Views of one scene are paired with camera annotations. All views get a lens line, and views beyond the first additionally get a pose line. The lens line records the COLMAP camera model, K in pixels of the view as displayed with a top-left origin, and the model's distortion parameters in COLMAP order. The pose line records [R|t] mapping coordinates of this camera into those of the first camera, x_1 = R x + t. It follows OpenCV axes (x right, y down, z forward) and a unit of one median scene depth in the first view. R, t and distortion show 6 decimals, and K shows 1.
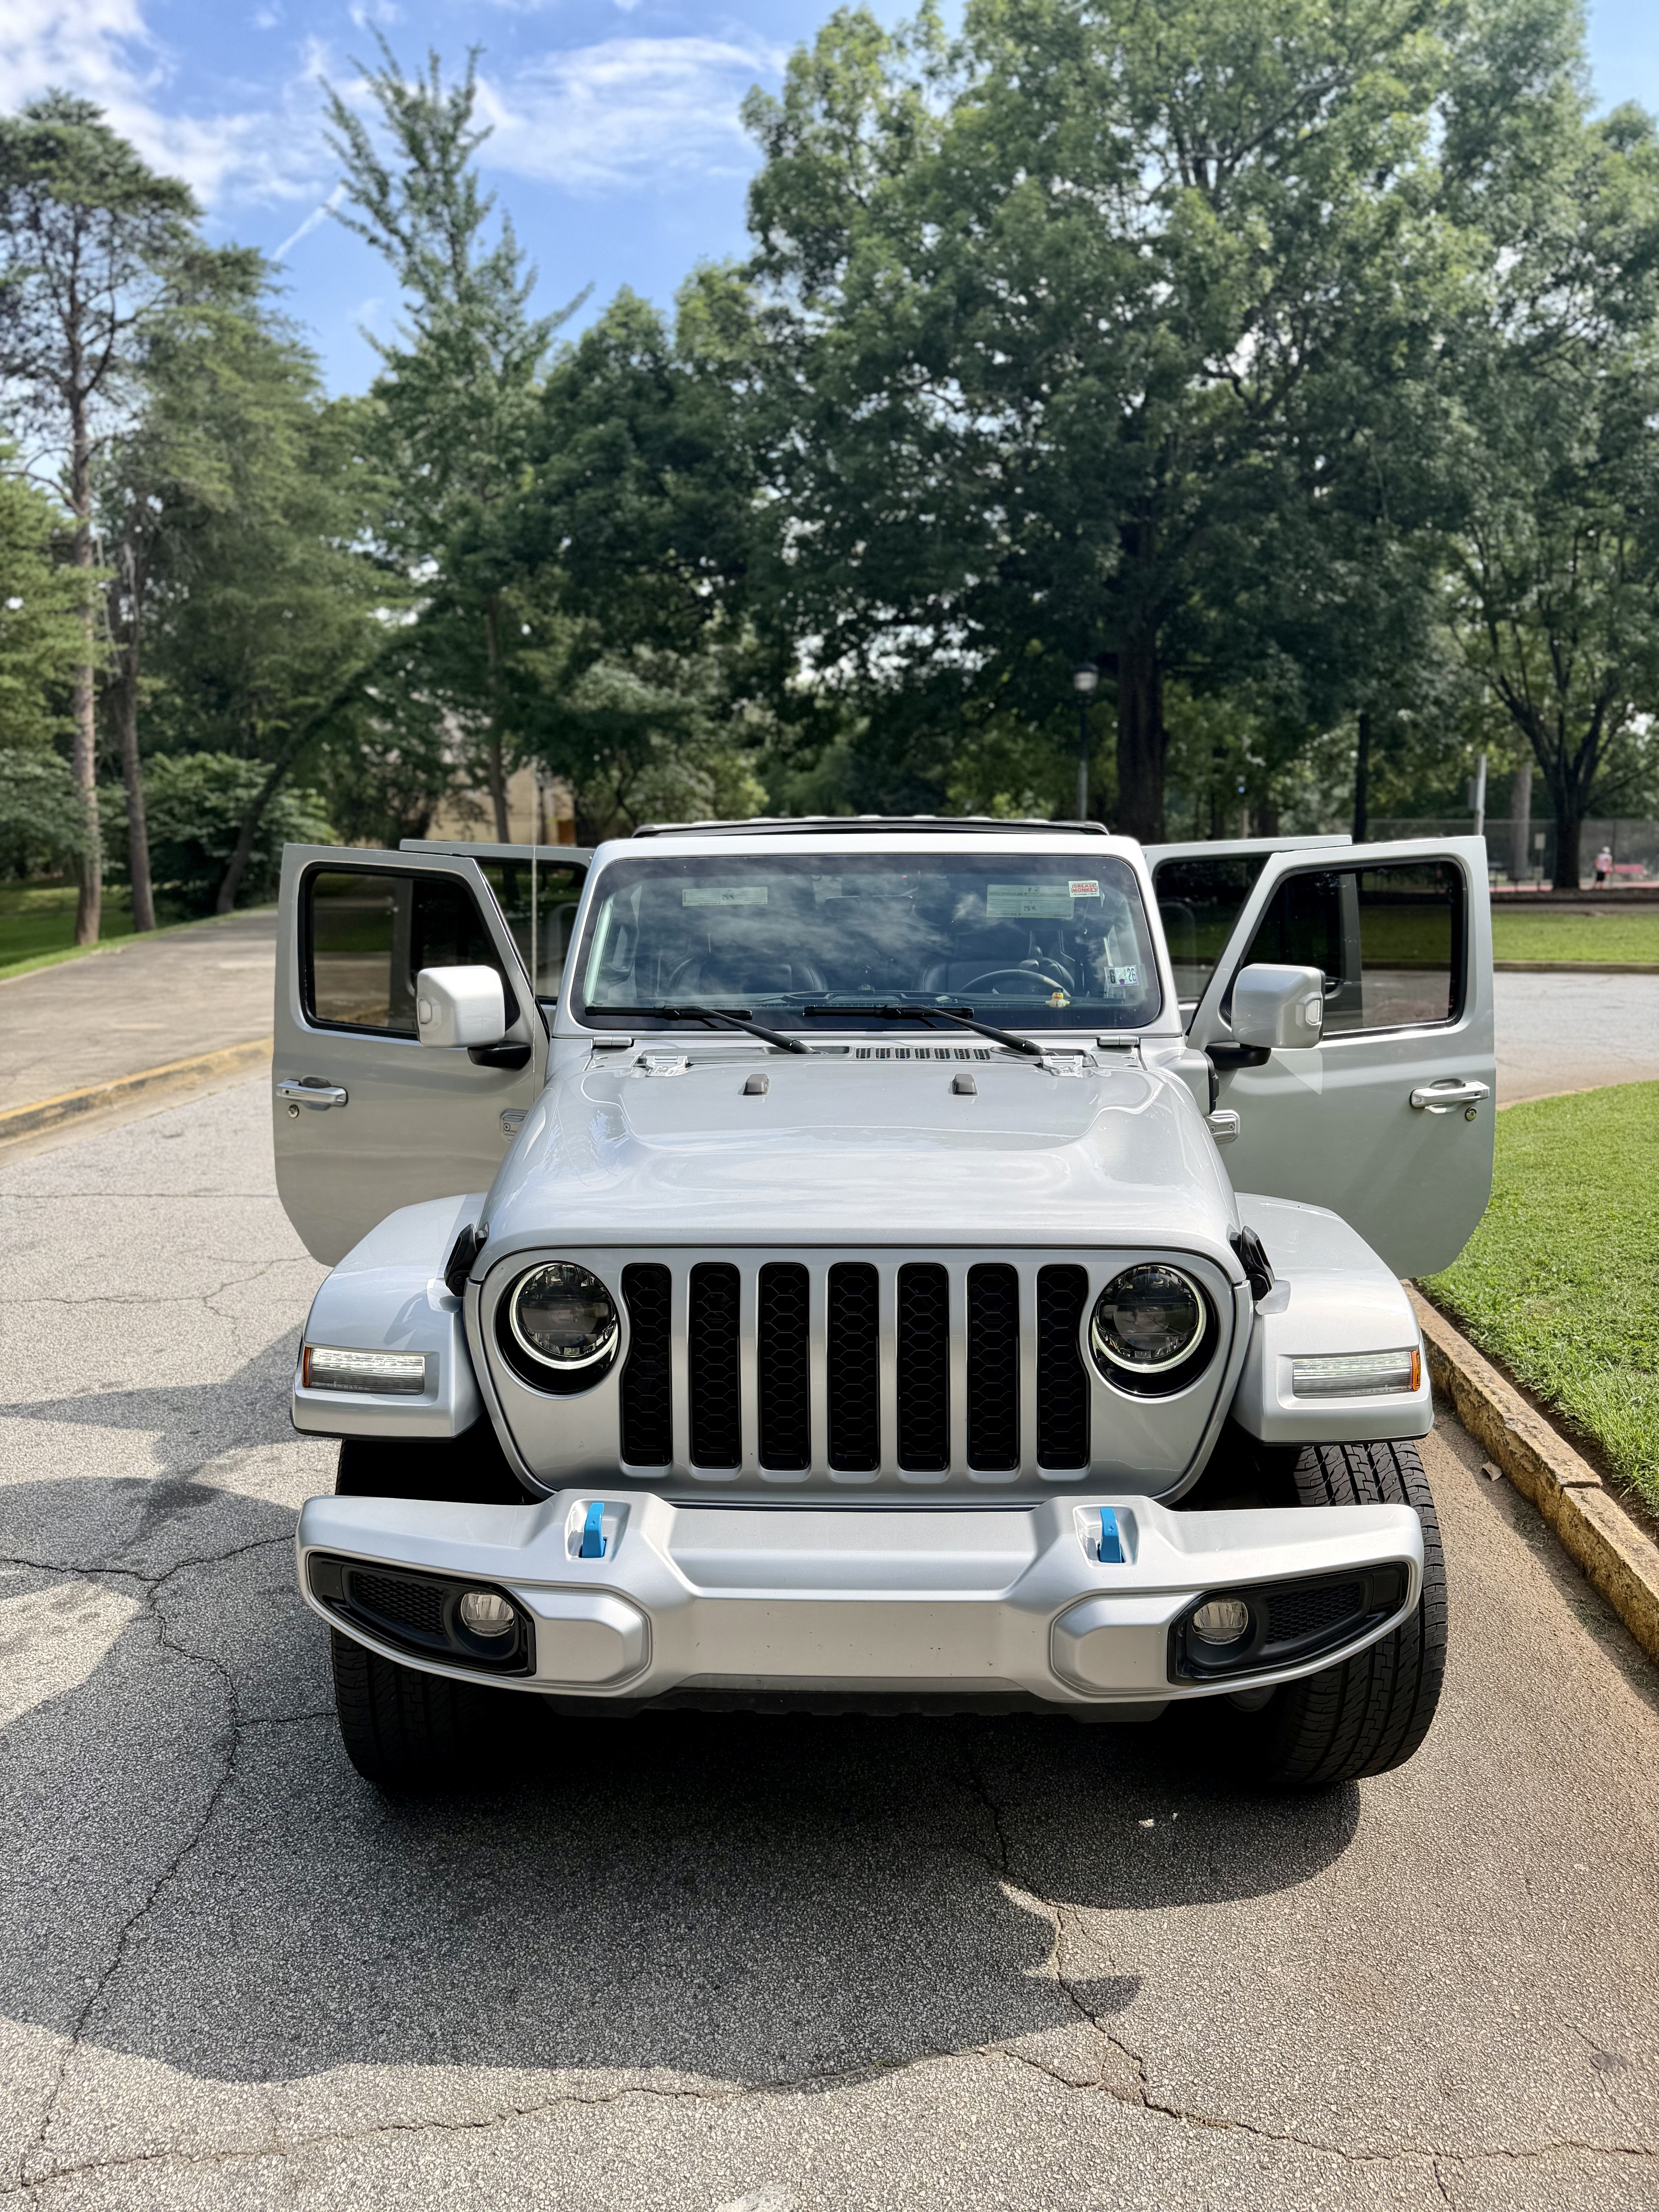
lens RADIAL K [[1542.9, 0, 829.5], [0, 1542.9, 1106.0], [0, 0, 1]] dist [0.116204, 0.000180]
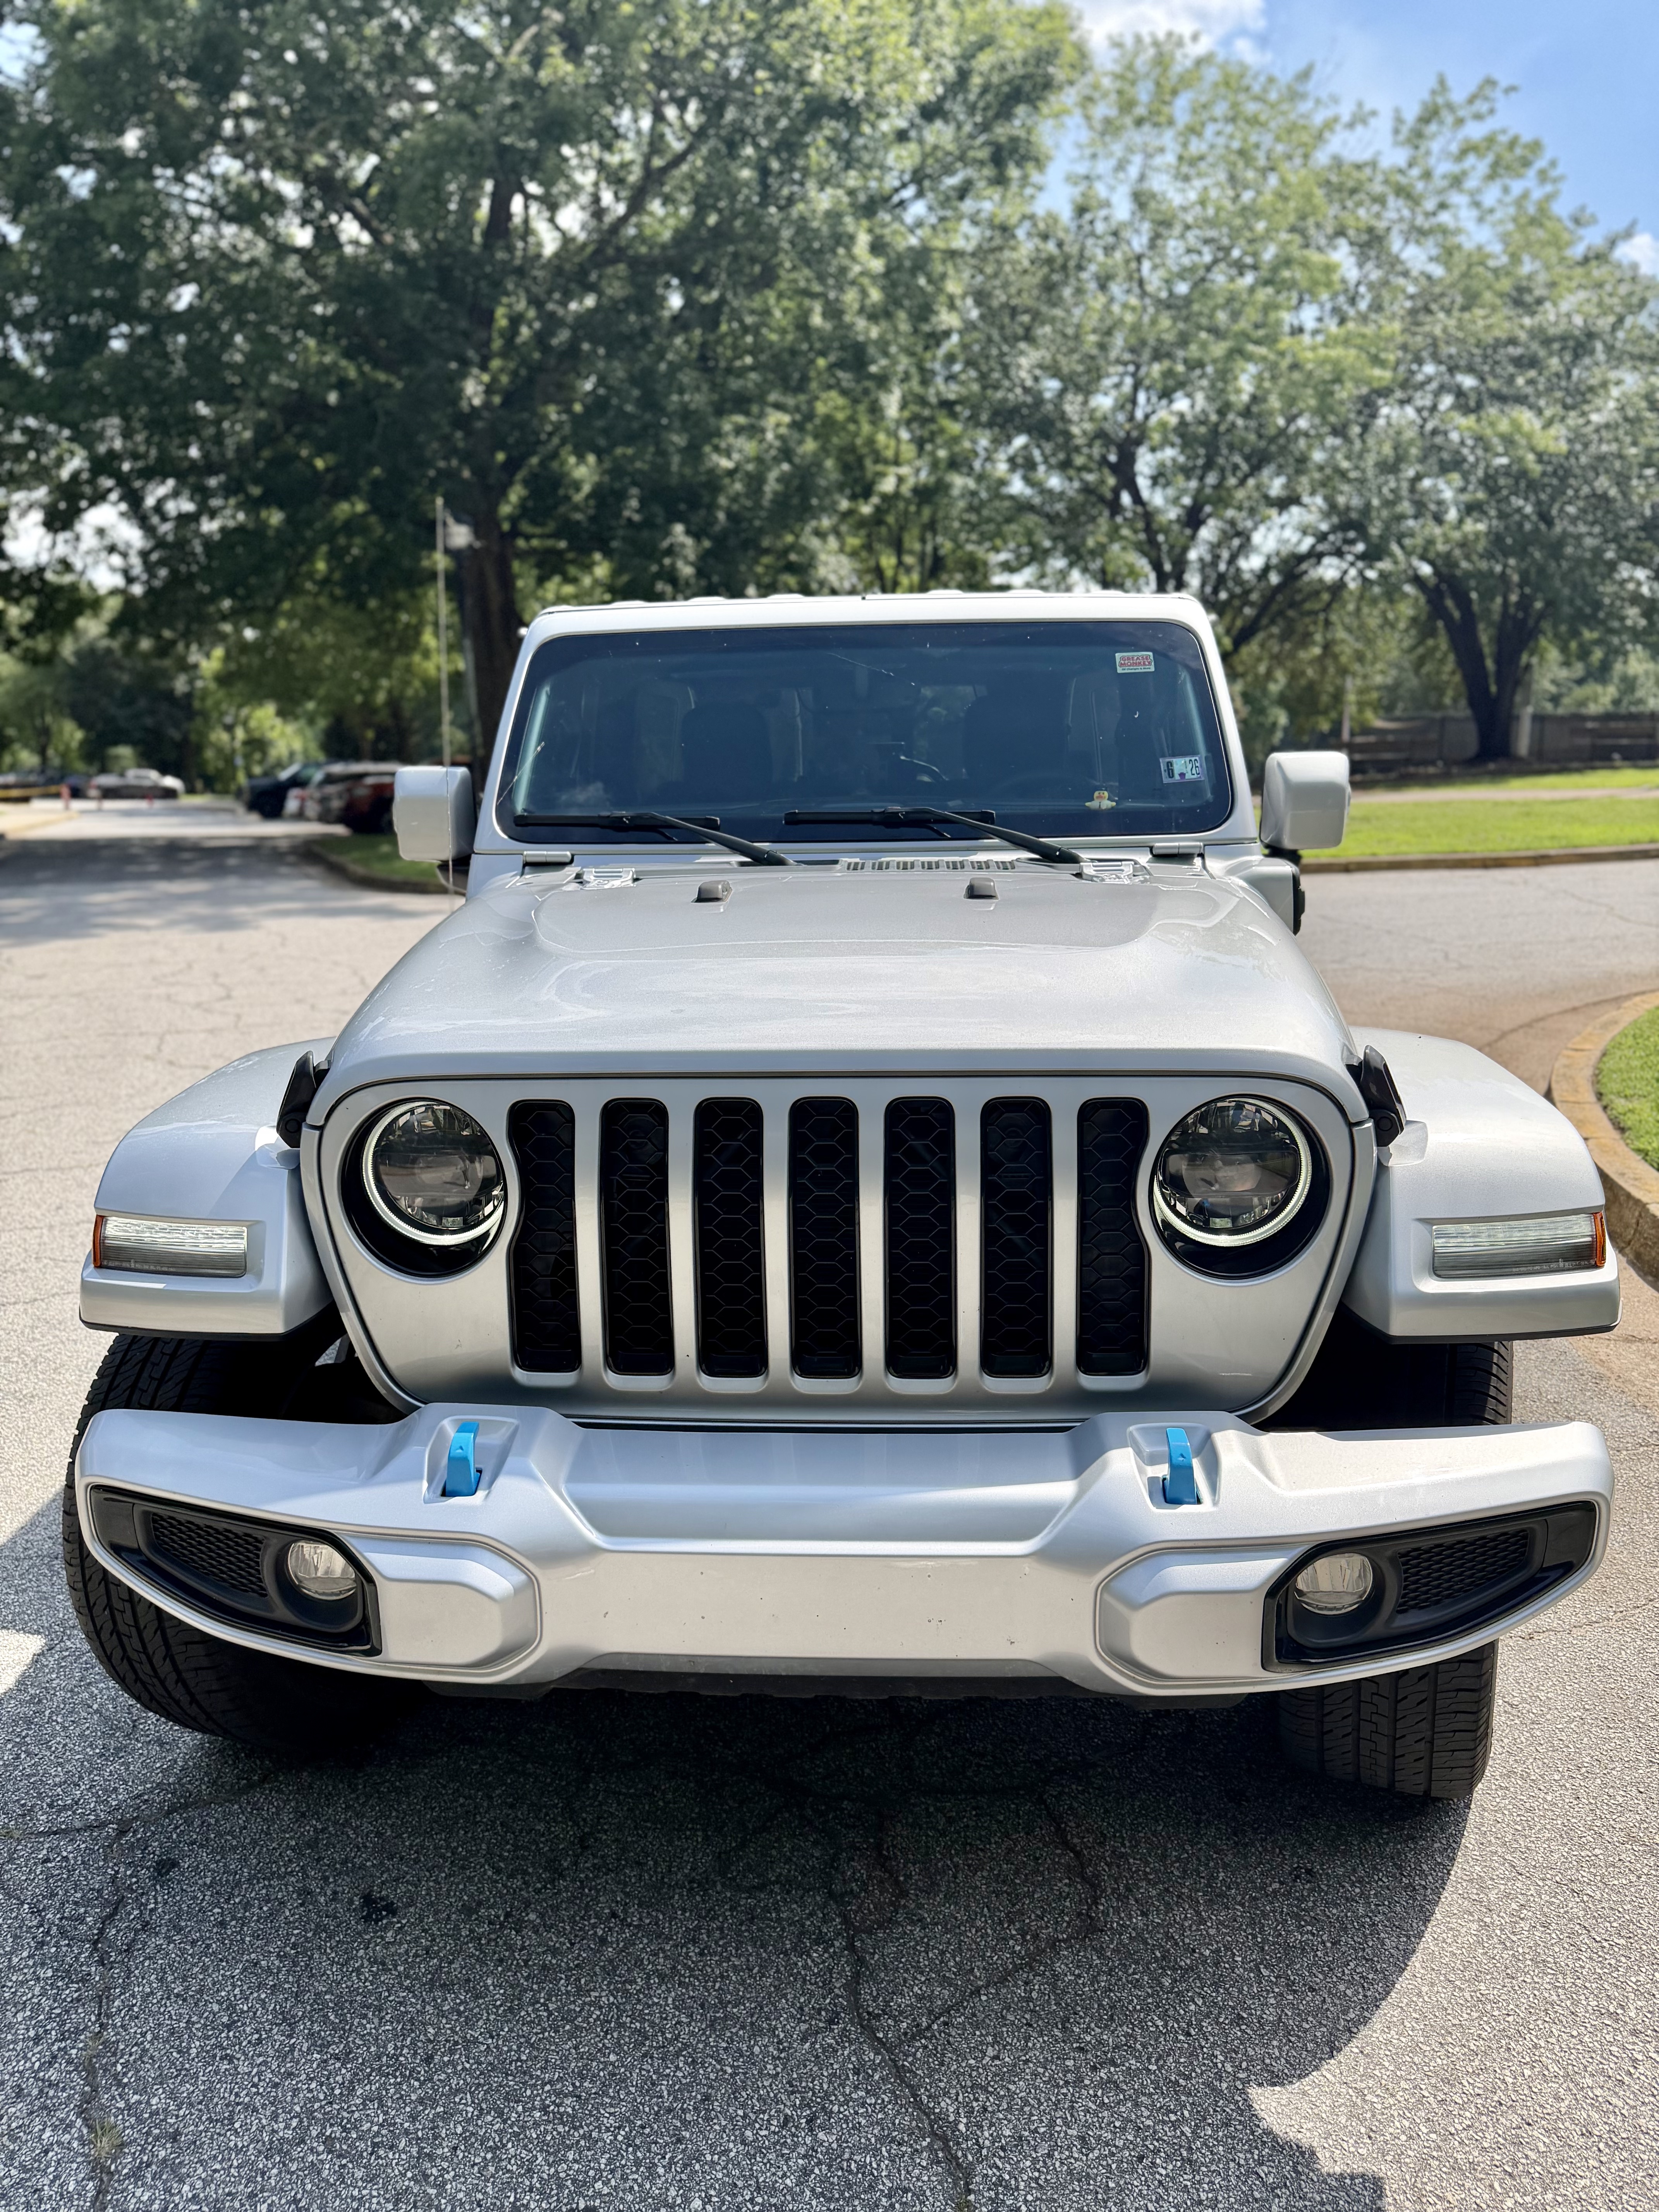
lens RADIAL K [[1511.4, 0, 829.5], [0, 1511.4, 1106.0], [0, 0, 1]] dist [0.066827, -0.001776]
pose [[0.999762, -0.004559, -0.021312, 0.033051], [0.005578, 0.998832, 0.047985, 0.071629], [0.021068, -0.048093, 0.998621, 0.291151]]
